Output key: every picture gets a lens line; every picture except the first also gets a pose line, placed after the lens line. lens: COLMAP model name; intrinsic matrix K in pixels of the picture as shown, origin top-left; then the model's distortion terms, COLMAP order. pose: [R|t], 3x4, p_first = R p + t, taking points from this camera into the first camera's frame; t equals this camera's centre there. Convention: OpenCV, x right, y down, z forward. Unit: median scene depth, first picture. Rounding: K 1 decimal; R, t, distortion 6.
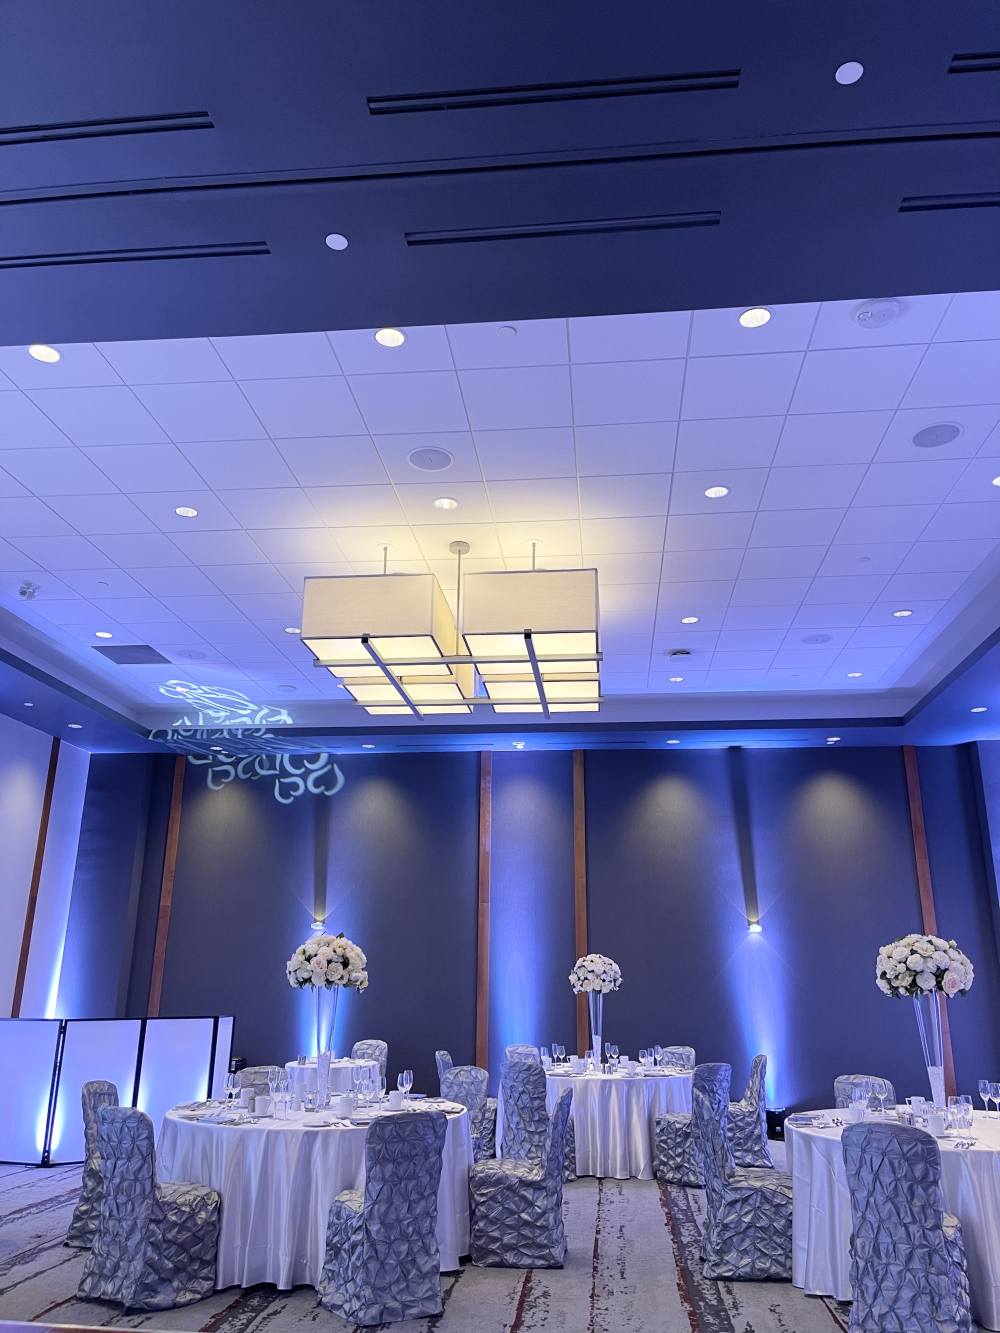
lens RADIAL K [[1002.5, 0, 510.9], [0, 1002.5, 676.8], [0, 0, 1]] dist [0.060402, -0.076365]
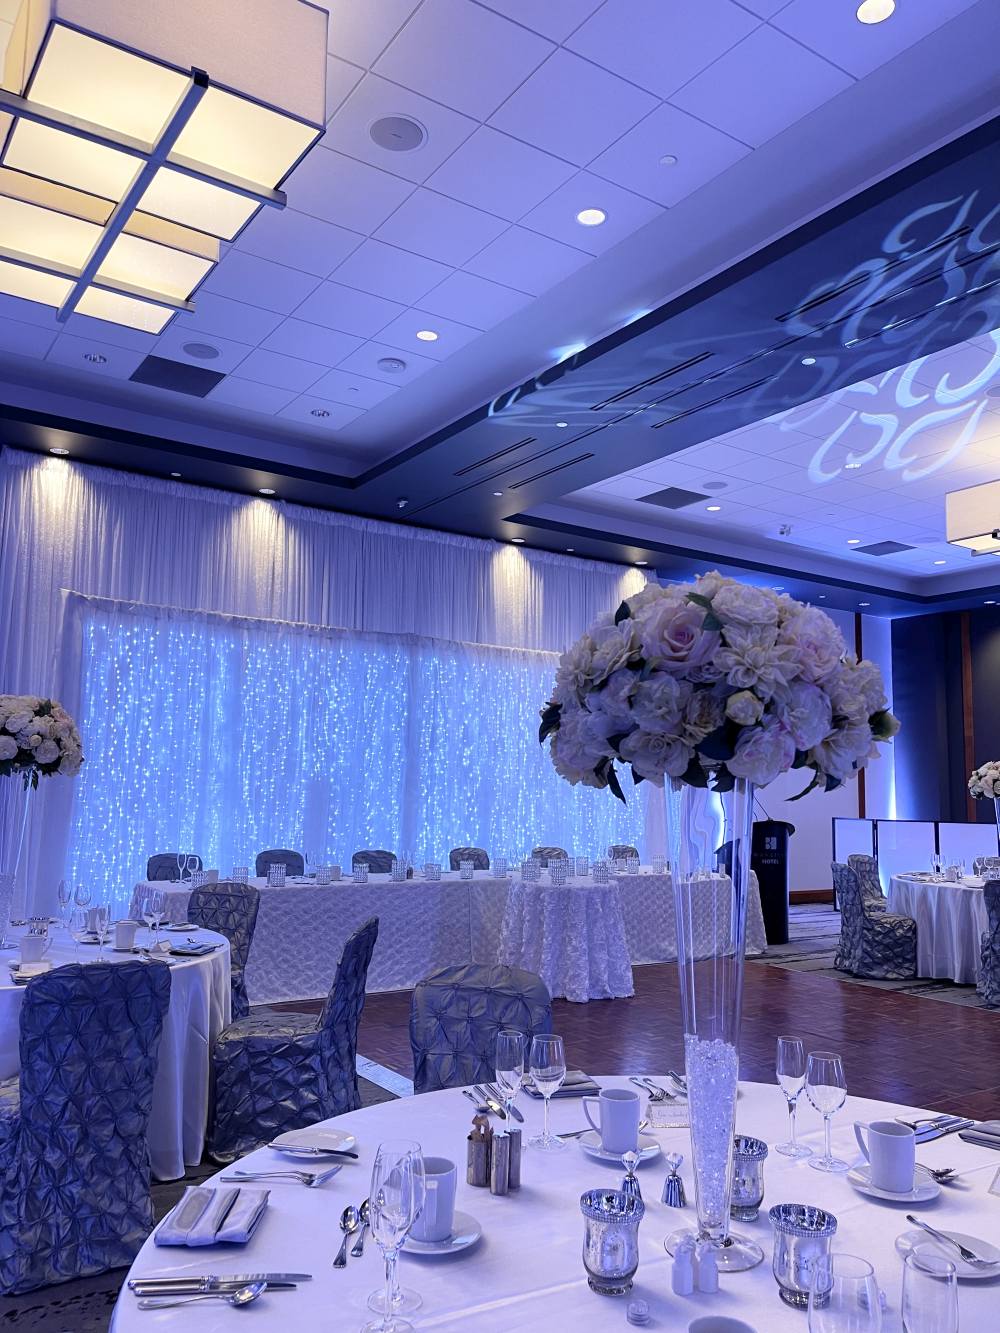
lens RADIAL K [[1002.5, 0, 496.9], [0, 1002.5, 680.3], [0, 0, 1]] dist [0.060402, -0.076365]
pose [[0.632471, -0.081287, -0.770307, 0.694225], [0.214941, 0.973841, 0.073715, -0.142324], [0.744164, -0.212193, 0.633398, -0.509145]]
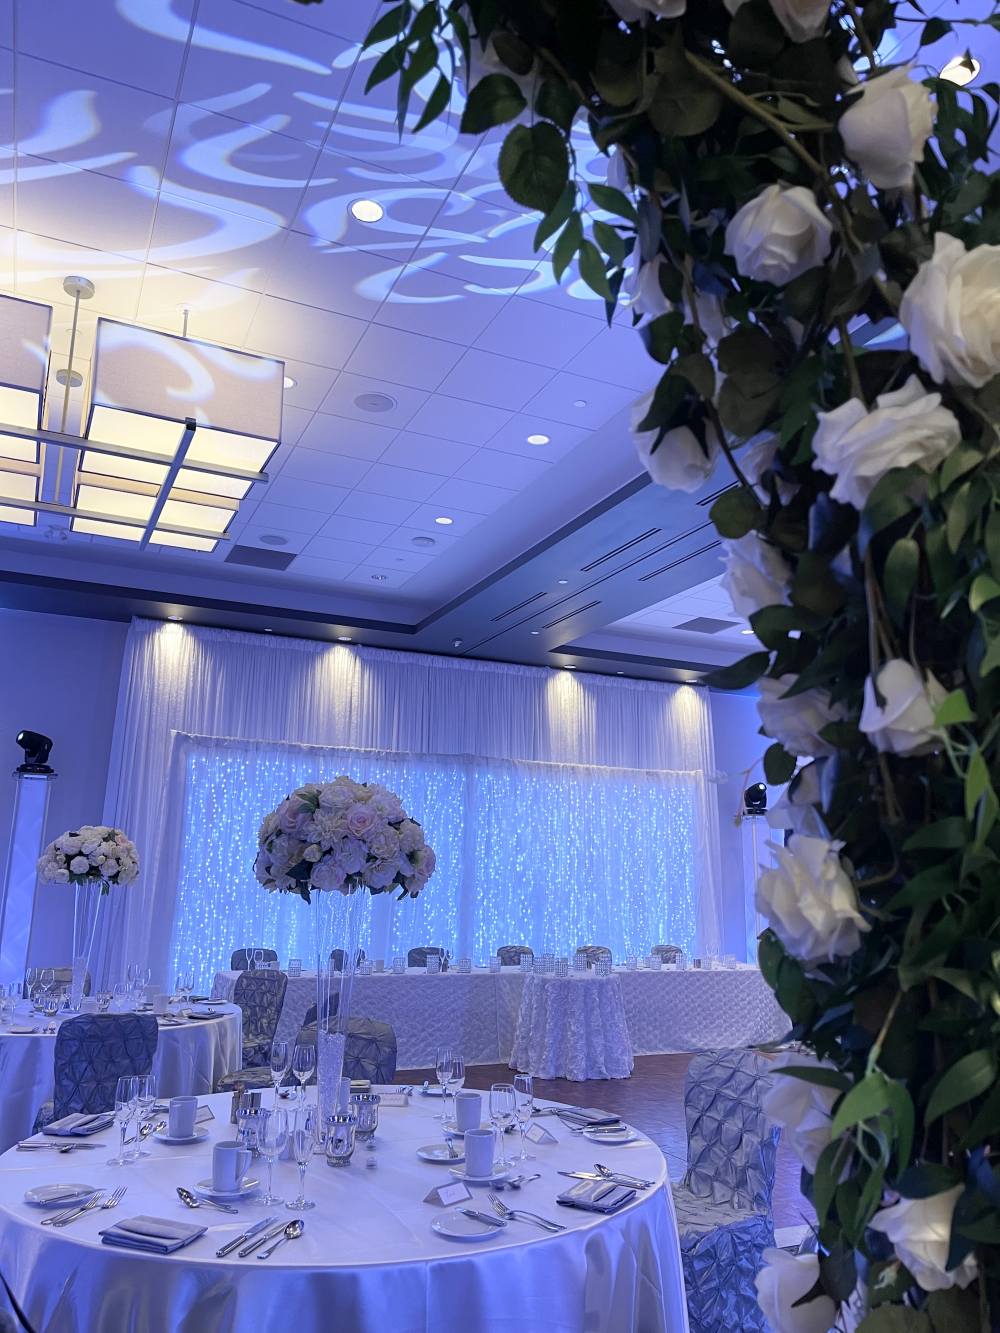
lens RADIAL K [[1002.5, 0, 508.4], [0, 1002.5, 675.8], [0, 0, 1]] dist [0.060402, -0.076365]
pose [[0.509329, -0.180705, -0.841385, 1.134369], [0.243218, 0.968072, -0.060682, -0.133008], [0.825487, -0.173733, 0.537018, -0.469790]]
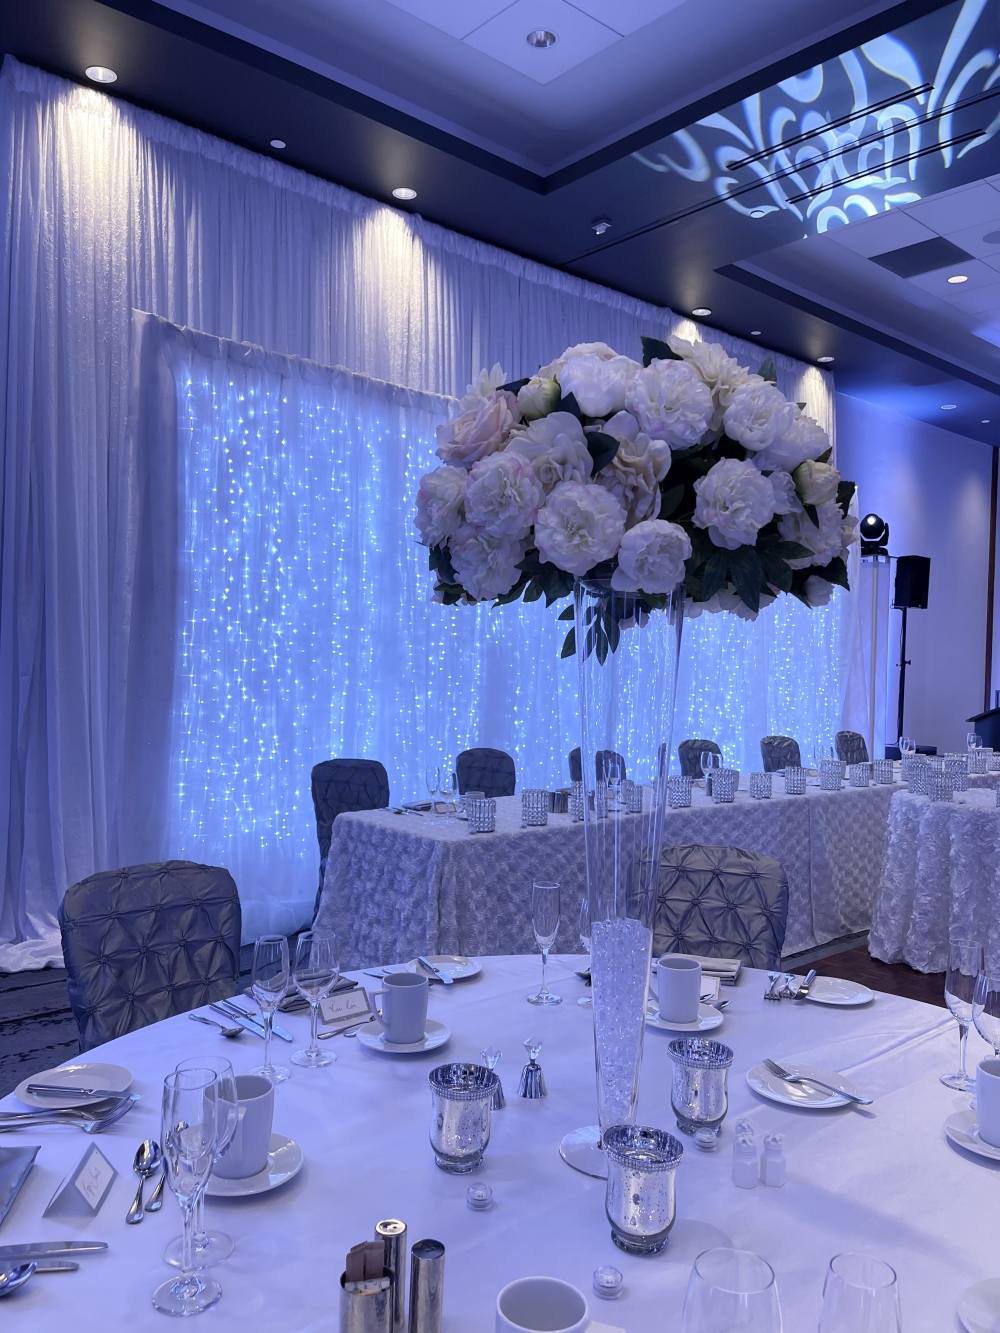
lens RADIAL K [[1002.5, 0, 504.2], [0, 1002.5, 679.5], [0, 0, 1]] dist [0.060402, -0.076365]
pose [[0.728787, 0.018771, -0.684483, -0.235325], [0.188705, 0.955410, 0.227119, -0.135942], [0.658224, -0.294687, 0.692748, -0.490659]]
